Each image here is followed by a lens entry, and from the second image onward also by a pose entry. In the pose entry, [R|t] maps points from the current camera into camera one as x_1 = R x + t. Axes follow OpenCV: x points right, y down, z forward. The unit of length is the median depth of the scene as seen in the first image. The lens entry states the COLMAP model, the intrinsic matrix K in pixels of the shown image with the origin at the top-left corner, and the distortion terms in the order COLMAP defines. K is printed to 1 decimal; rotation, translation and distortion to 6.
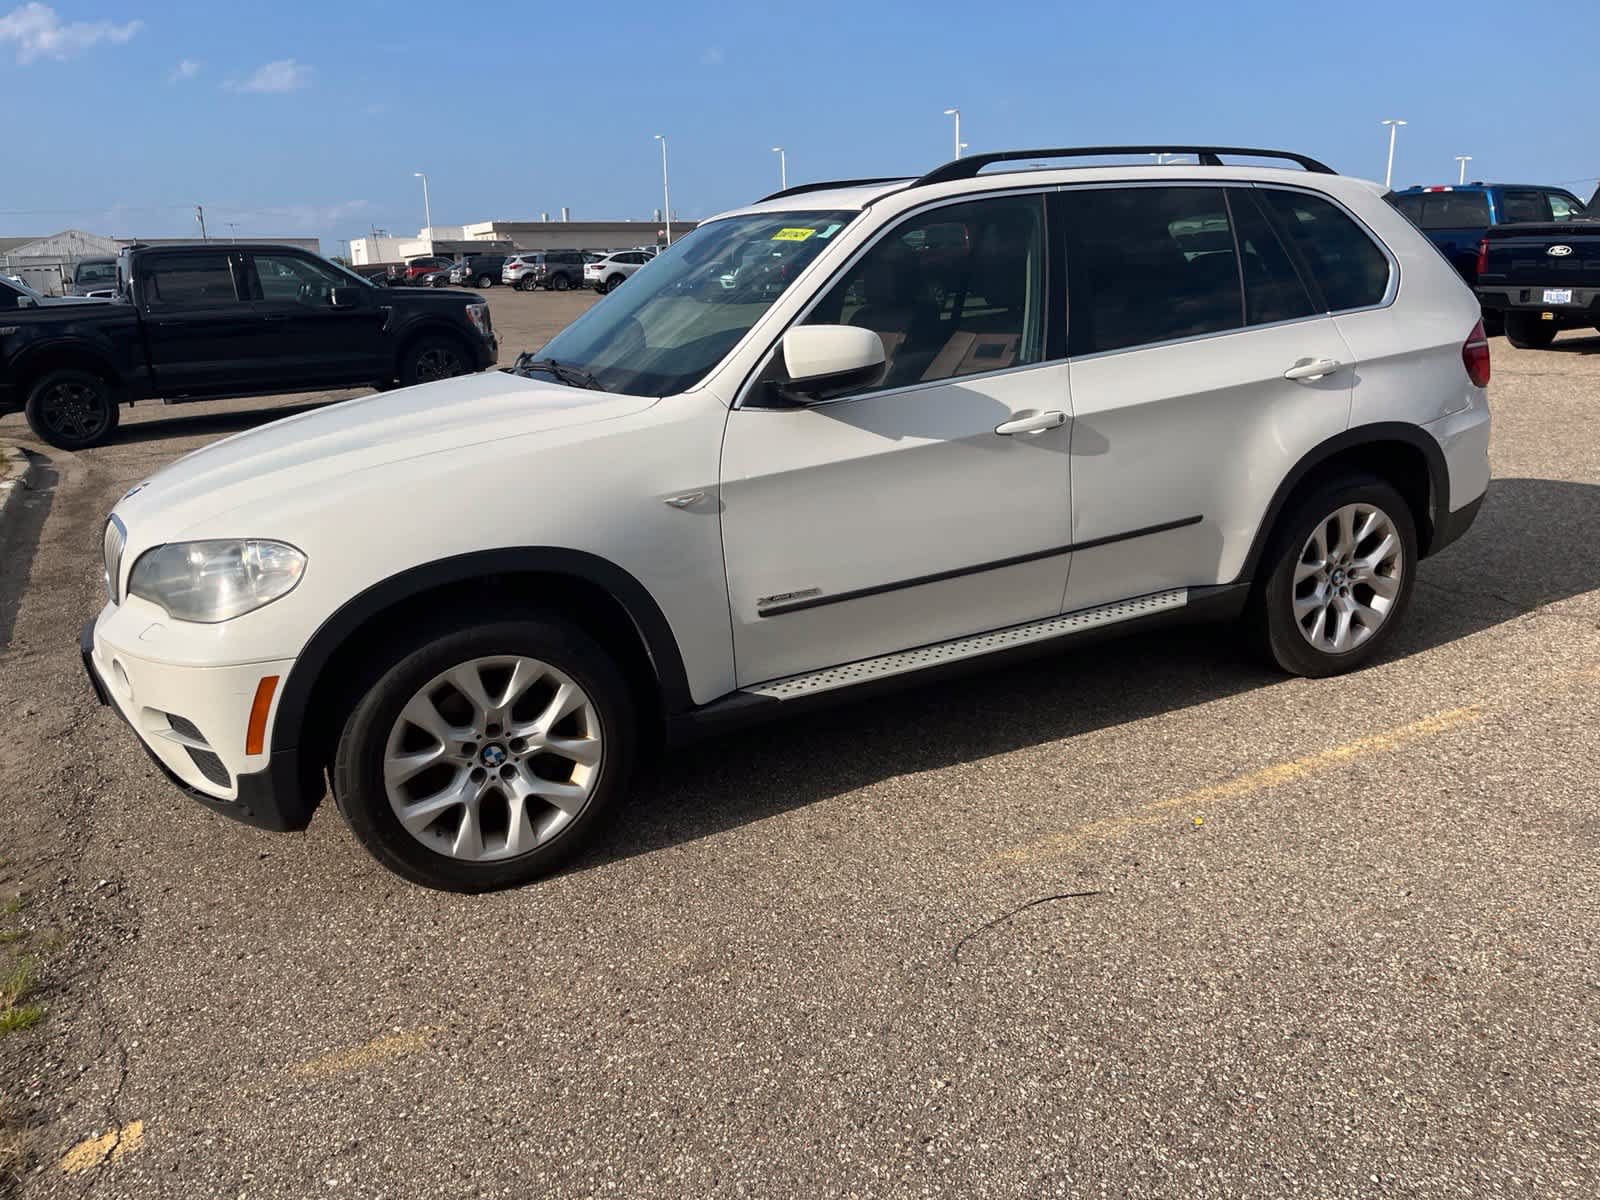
lens RADIAL K [[1198.8, 0, 796.3], [0, 1198.8, 615.9], [0, 0, 1]] dist [0.085079, -0.118709]
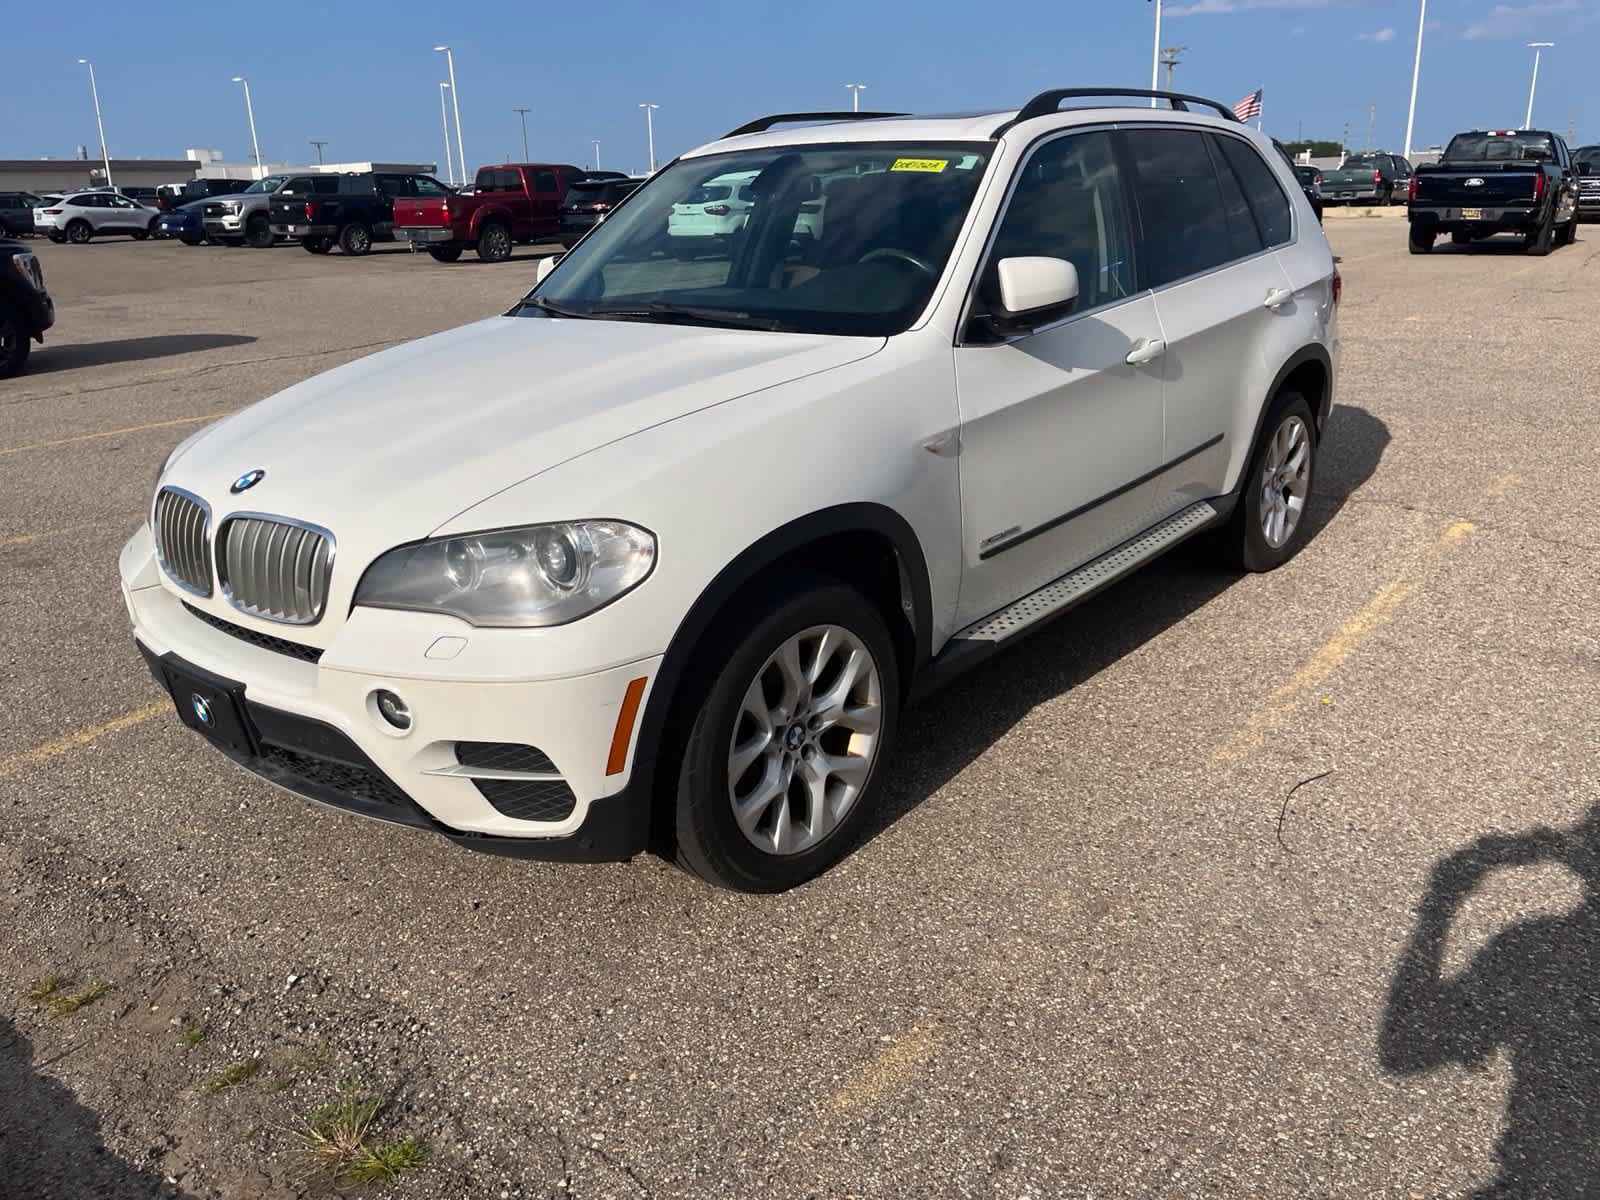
lens RADIAL K [[1198.8, 0, 806.6], [0, 1198.8, 614.4], [0, 0, 1]] dist [0.085079, -0.118709]
pose [[0.917140, -0.119017, 0.380379, -0.562031], [0.105284, 0.992819, 0.056791, -0.026571], [-0.384407, -0.012037, 0.923085, 0.154516]]
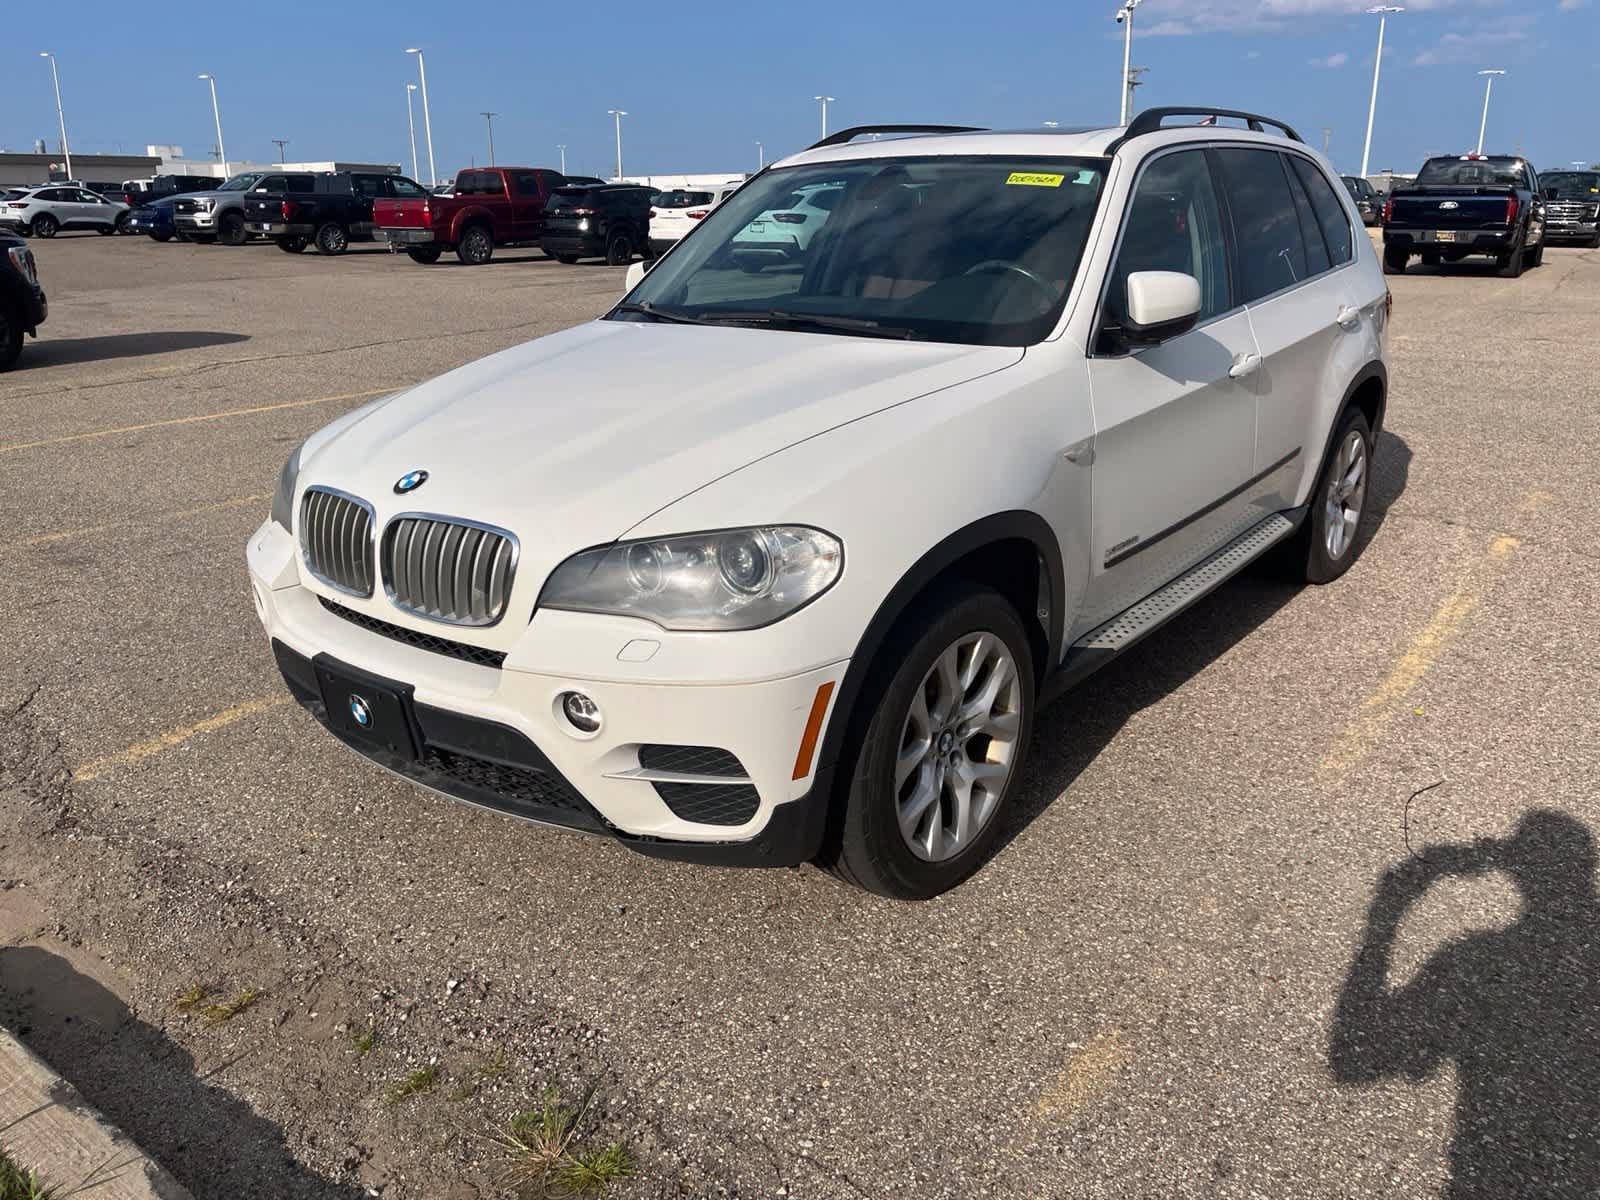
lens RADIAL K [[1198.8, 0, 804.2], [0, 1198.8, 599.1], [0, 0, 1]] dist [0.085079, -0.118709]
pose [[0.905417, -0.102400, 0.411988, -0.693216], [0.093439, 0.994743, 0.041894, -0.040294], [-0.414112, 0.000564, 0.910226, 0.208155]]
